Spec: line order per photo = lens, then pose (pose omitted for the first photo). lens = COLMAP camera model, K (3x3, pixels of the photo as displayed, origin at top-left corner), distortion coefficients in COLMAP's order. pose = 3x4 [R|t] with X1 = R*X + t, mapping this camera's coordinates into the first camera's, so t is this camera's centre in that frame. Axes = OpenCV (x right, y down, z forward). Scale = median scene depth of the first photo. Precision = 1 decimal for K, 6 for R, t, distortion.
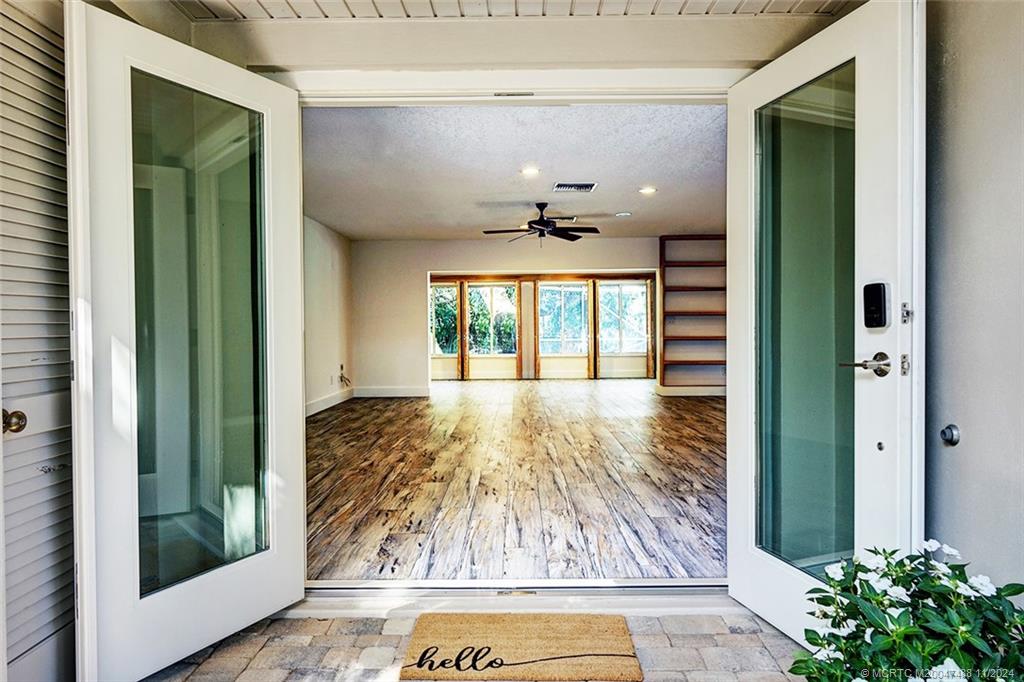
lens RADIAL K [[706.5, 0, 512.0], [0, 706.5, 341.0], [0, 0, 1]] dist [0.002381, 0.000277]
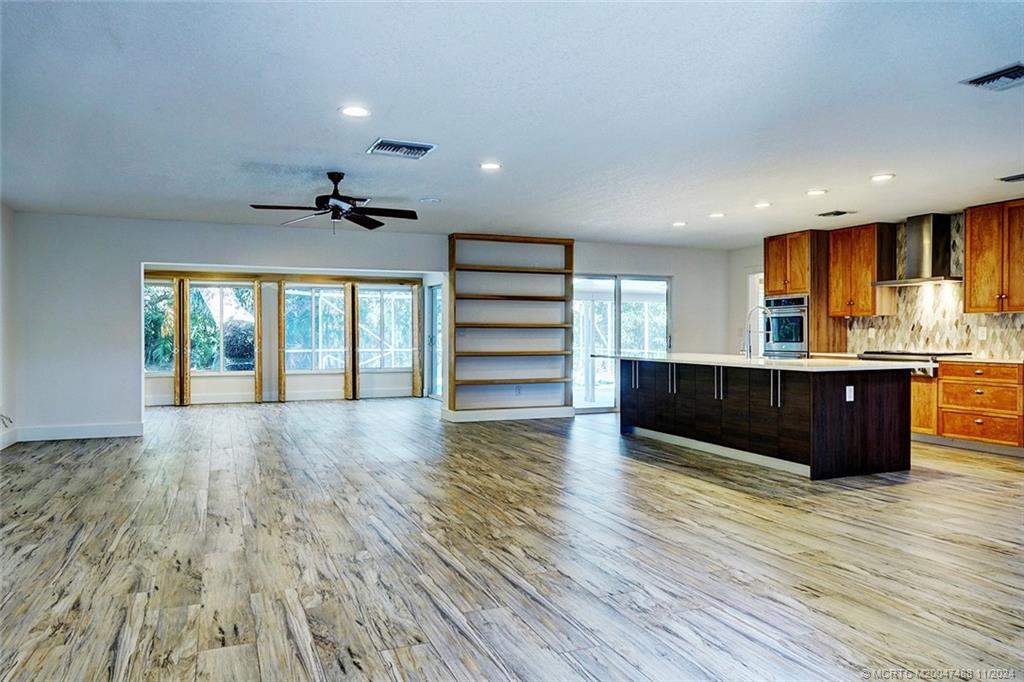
lens RADIAL K [[706.5, 0, 512.0], [0, 706.5, 341.0], [0, 0, 1]] dist [0.002381, 0.000277]
pose [[0.920123, 0.003843, 0.391610, -0.042064], [0.000043, 0.999951, -0.009913, -0.008674], [-0.391629, 0.009138, 0.920078, 0.148541]]
